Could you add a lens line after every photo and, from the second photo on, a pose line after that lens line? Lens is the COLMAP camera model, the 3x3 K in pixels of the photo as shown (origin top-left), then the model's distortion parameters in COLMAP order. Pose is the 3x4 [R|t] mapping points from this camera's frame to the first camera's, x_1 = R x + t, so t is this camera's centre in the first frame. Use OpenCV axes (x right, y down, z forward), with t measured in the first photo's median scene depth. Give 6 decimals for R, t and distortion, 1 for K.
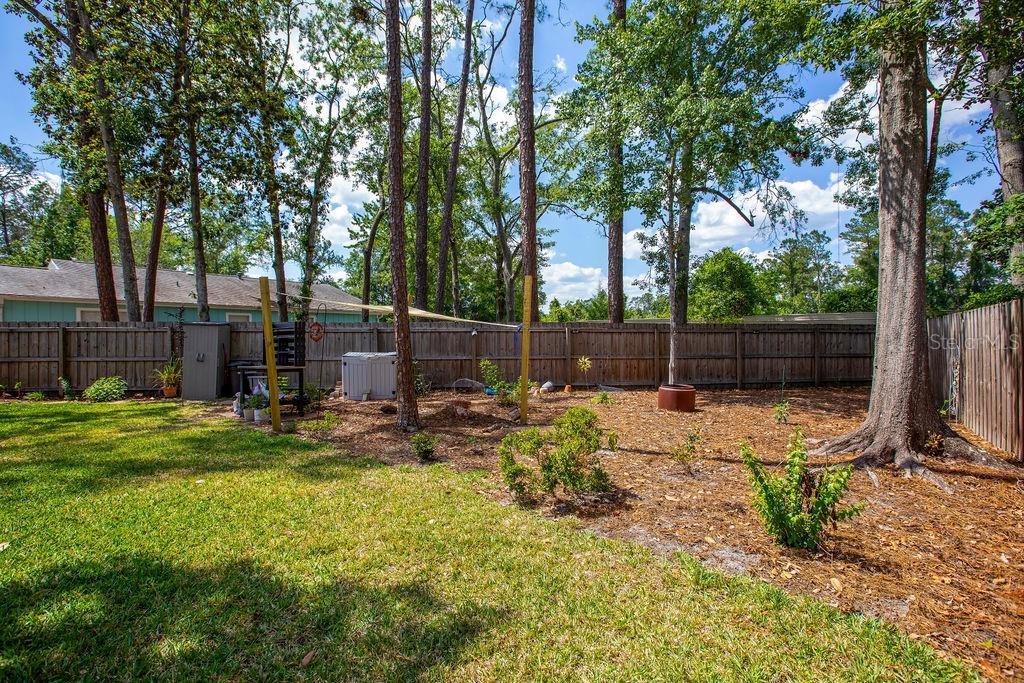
lens RADIAL K [[458.3, 0, 515.1], [0, 458.3, 341.0], [0, 0, 1]] dist [-0.001088, -0.000041]
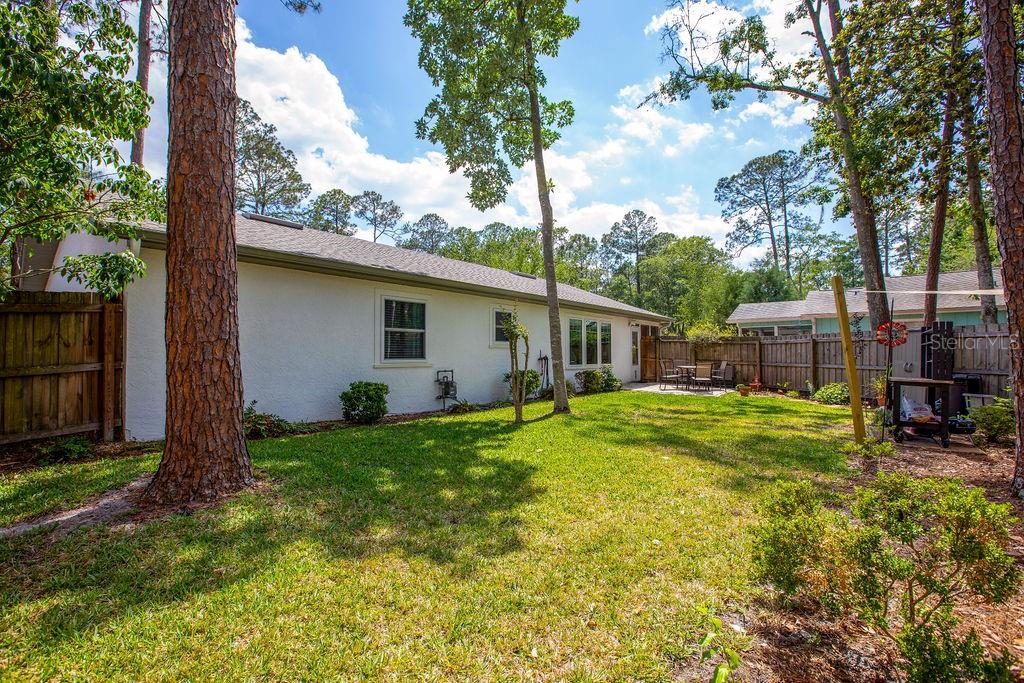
lens RADIAL K [[458.3, 0, 511.2], [0, 458.3, 344.0], [0, 0, 1]] dist [-0.001088, -0.000041]
pose [[0.004766, -0.019231, -0.999804, 0.208486], [0.002678, 0.999812, -0.019219, 0.004191], [0.999985, -0.002586, 0.004817, 0.199652]]
